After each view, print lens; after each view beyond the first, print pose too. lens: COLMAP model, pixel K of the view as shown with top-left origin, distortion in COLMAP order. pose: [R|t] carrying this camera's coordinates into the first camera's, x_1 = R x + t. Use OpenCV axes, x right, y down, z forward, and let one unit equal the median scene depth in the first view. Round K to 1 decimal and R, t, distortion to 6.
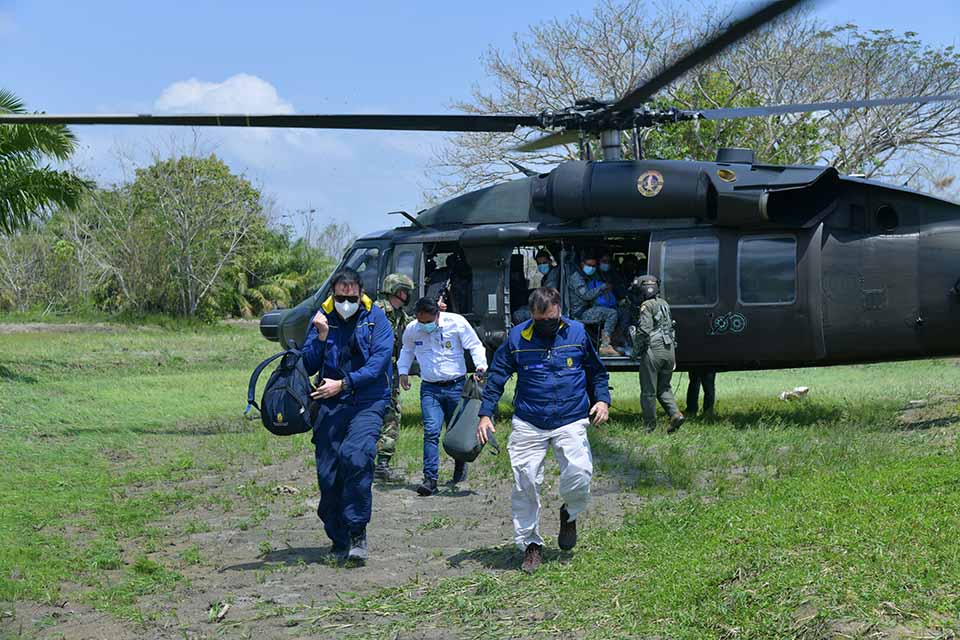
lens RADIAL K [[1697.1, 0, 480.0], [0, 1697.1, 320.0], [0, 0, 1]] dist [-0.002412, 0.019894]
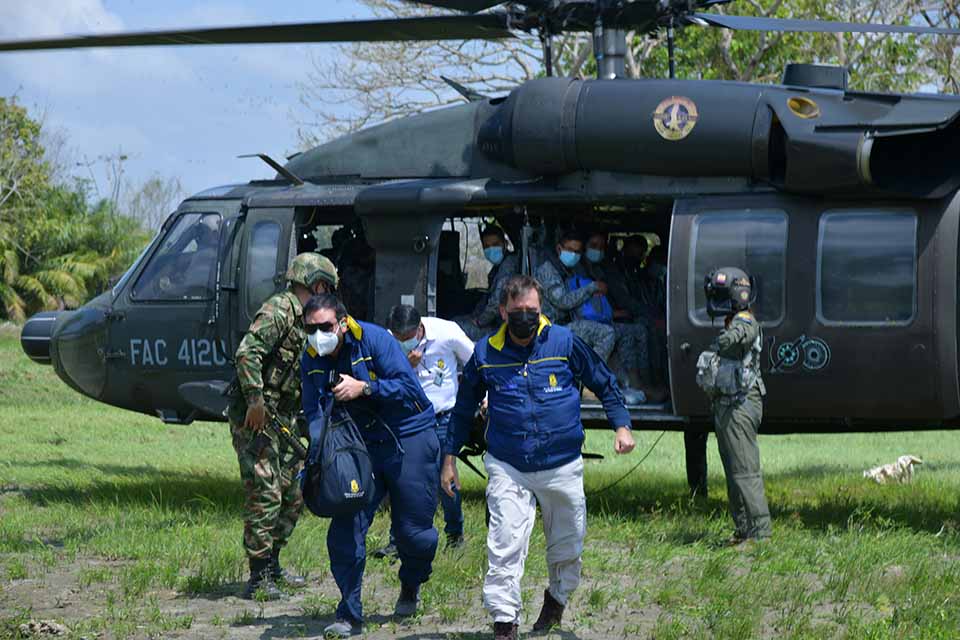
lens RADIAL K [[2527.8, 0, 480.0], [0, 2527.8, 320.0], [0, 0, 1]] dist [-0.041836, 1.172556]
pose [[0.998857, 0.024653, 0.040956, -0.003064], [-0.024456, 0.999687, -0.005319, -0.001980], [-0.041075, 0.004311, 0.999147, 0.089269]]
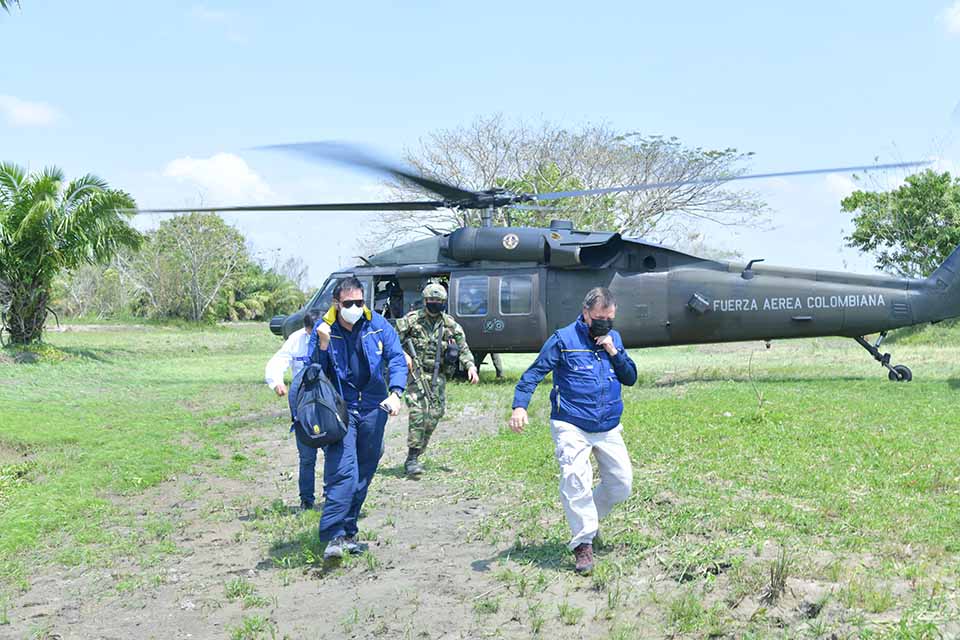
lens RADIAL K [[1201.2, 0, 480.0], [0, 1201.2, 320.0], [0, 0, 1]] dist [0.000099, -0.002934]
pose [[0.996737, 0.002209, 0.080690, -0.021013], [-0.001944, 0.999992, -0.003364, 0.001229], [-0.080697, 0.003196, 0.996734, -0.148004]]
